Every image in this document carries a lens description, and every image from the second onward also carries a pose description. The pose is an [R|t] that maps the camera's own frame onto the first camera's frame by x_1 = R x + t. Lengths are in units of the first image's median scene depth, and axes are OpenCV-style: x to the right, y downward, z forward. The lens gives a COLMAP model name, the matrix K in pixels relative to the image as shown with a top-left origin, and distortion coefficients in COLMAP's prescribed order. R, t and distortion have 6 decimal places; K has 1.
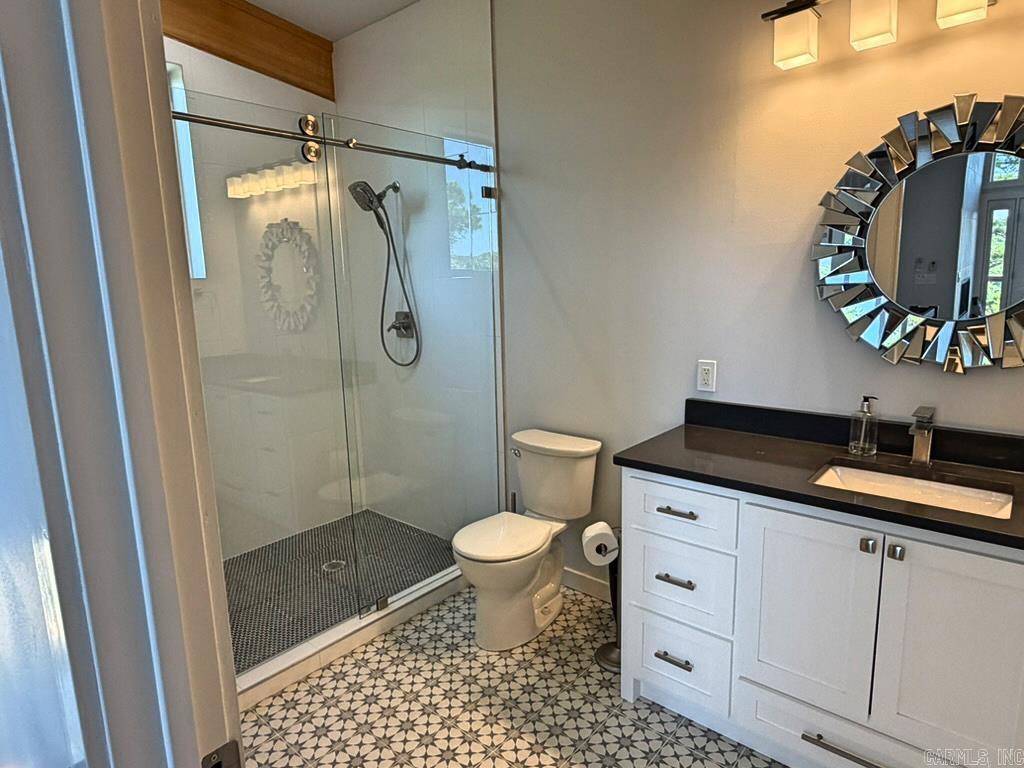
lens RADIAL K [[597.4, 0, 509.1], [0, 597.4, 382.1], [0, 0, 1]] dist [-0.001517, 0.000007]
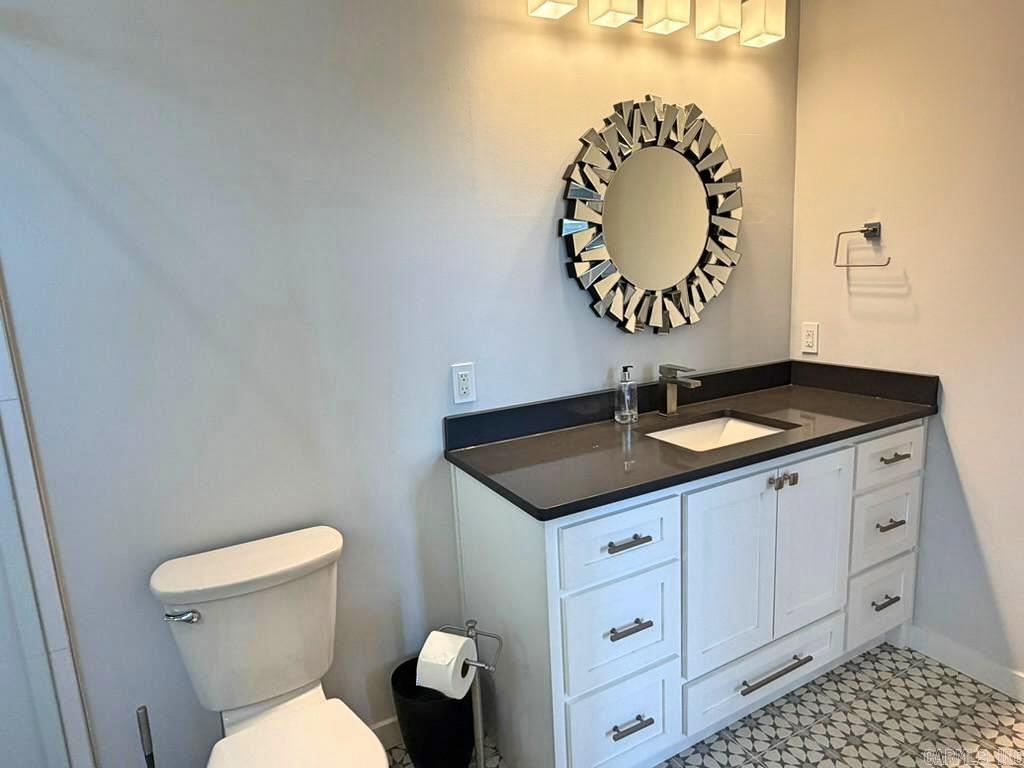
lens RADIAL K [[597.4, 0, 509.1], [0, 597.4, 382.1], [0, 0, 1]] dist [-0.001517, 0.000007]
pose [[0.358520, -0.162759, 0.919224, -0.443111], [0.200443, 0.975139, 0.094482, -0.089039], [-0.911749, 0.150378, 0.382231, 0.783580]]
